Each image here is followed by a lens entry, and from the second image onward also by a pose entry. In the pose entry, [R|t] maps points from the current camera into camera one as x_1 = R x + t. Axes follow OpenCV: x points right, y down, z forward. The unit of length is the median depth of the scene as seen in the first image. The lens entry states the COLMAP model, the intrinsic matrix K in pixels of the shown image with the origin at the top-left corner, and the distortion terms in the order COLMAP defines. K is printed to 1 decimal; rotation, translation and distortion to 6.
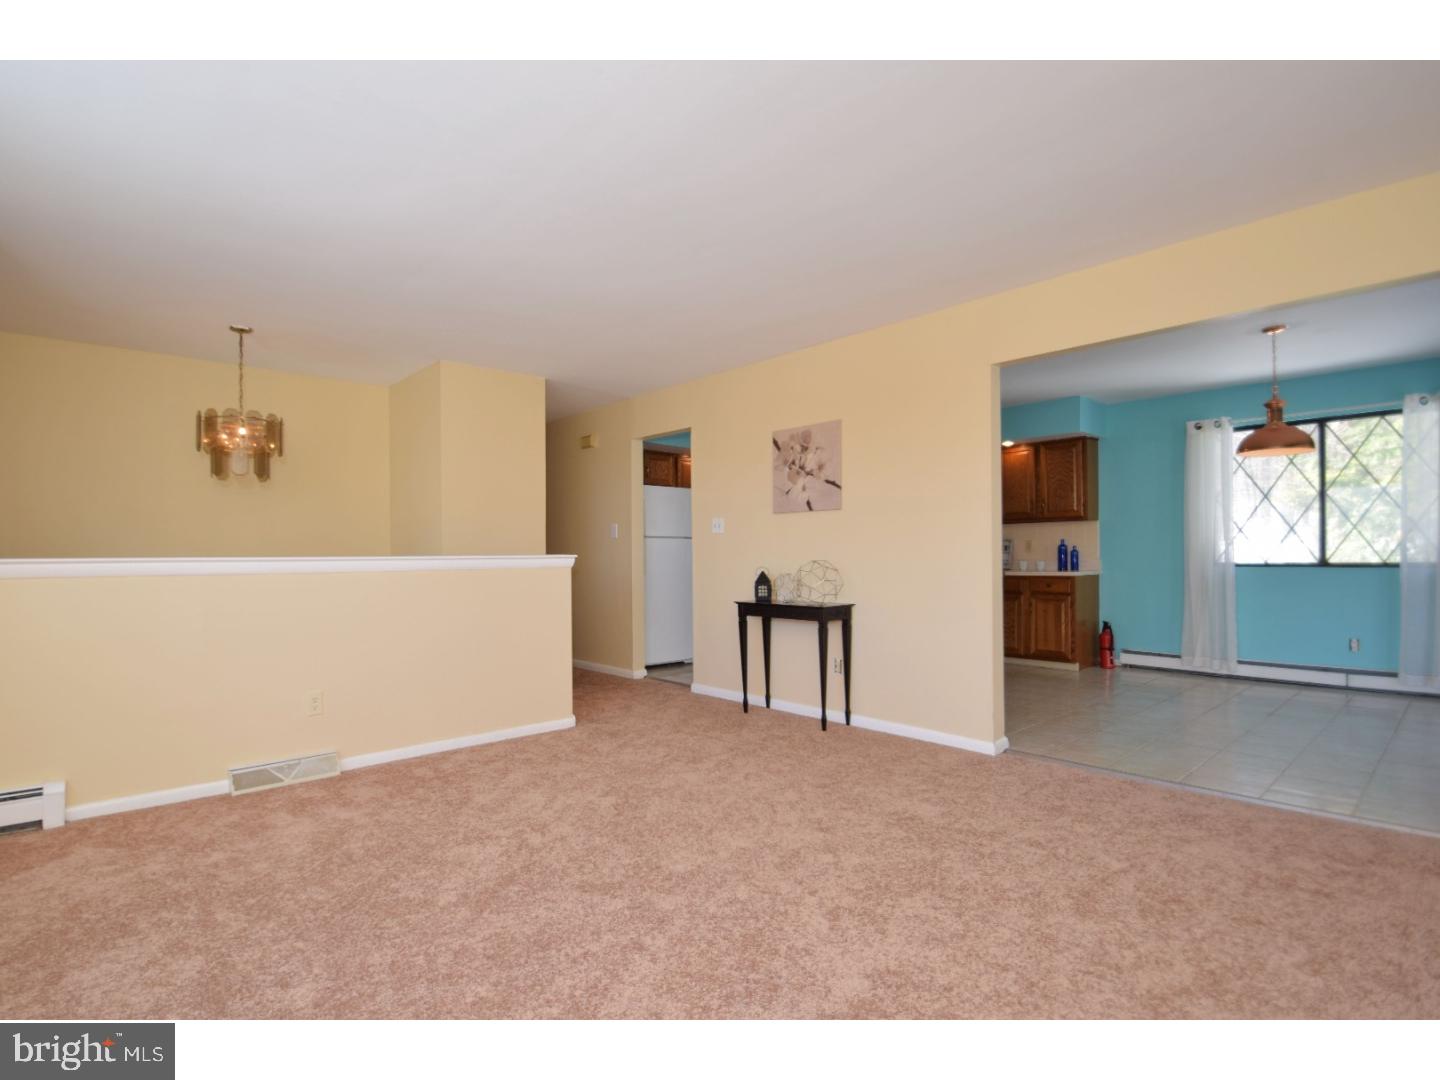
lens RADIAL K [[718.1, 0, 720.0], [0, 718.1, 540.0], [0, 0, 1]] dist [0.037096, -0.000297]
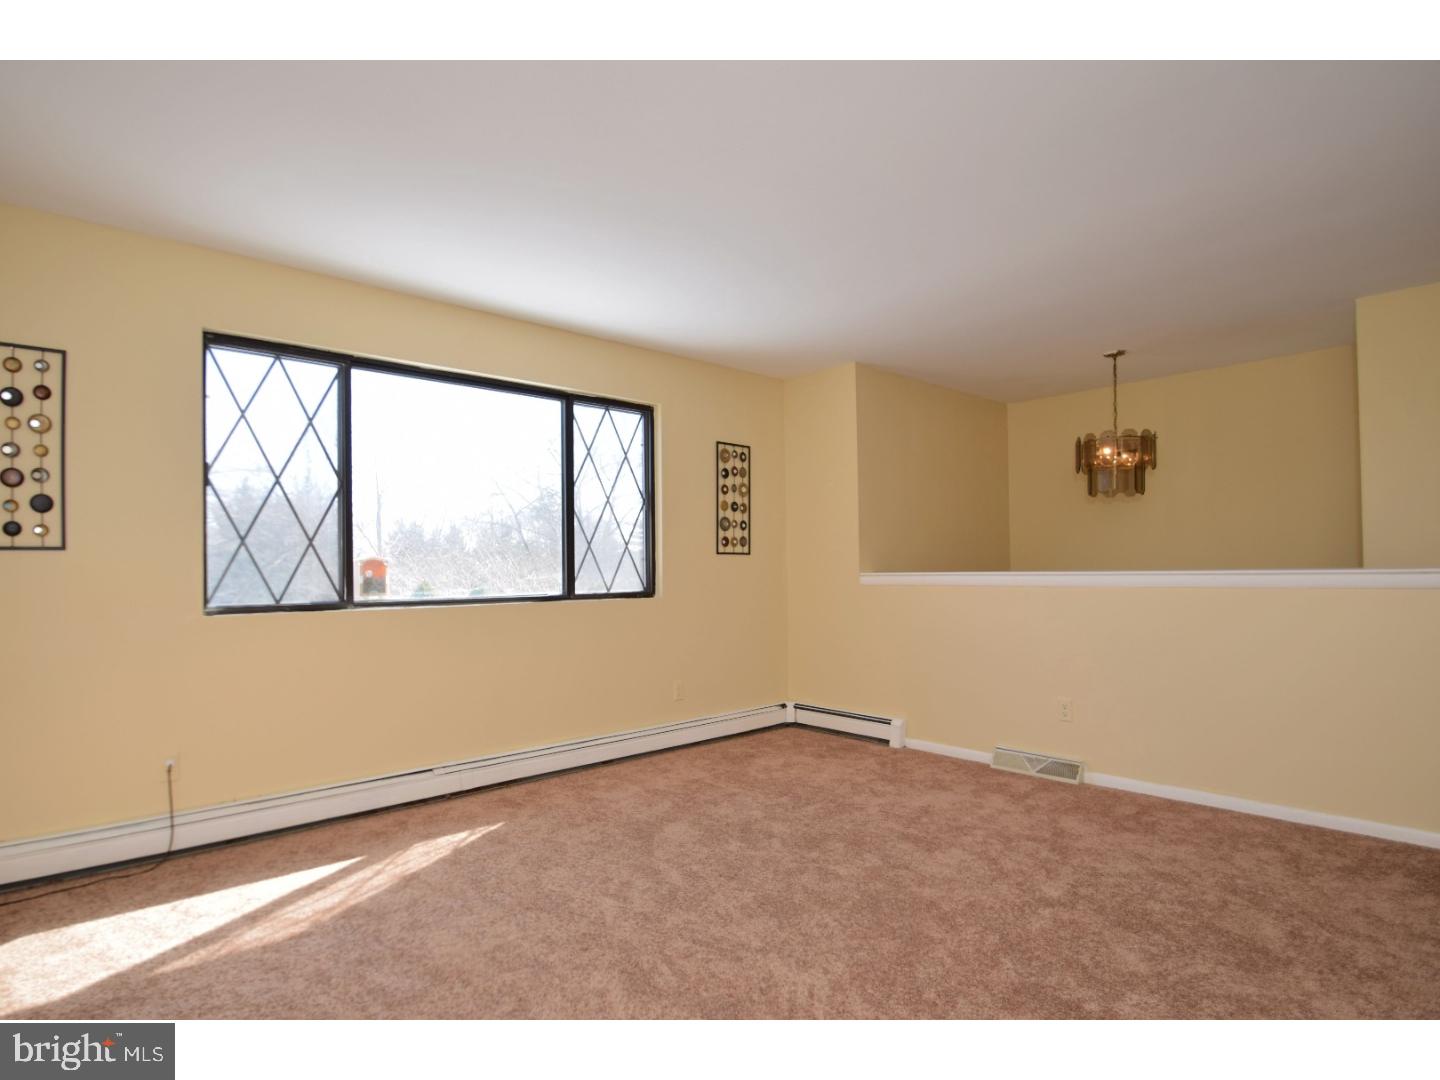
lens RADIAL K [[822.2, 0, 716.6], [0, 822.2, 561.2], [0, 0, 1]] dist [0.002356, 0.000548]
pose [[0.019142, -0.005763, -0.999800, 0.485768], [0.025661, 0.999657, -0.005271, 0.001827], [0.999487, -0.025555, 0.019283, 0.374233]]
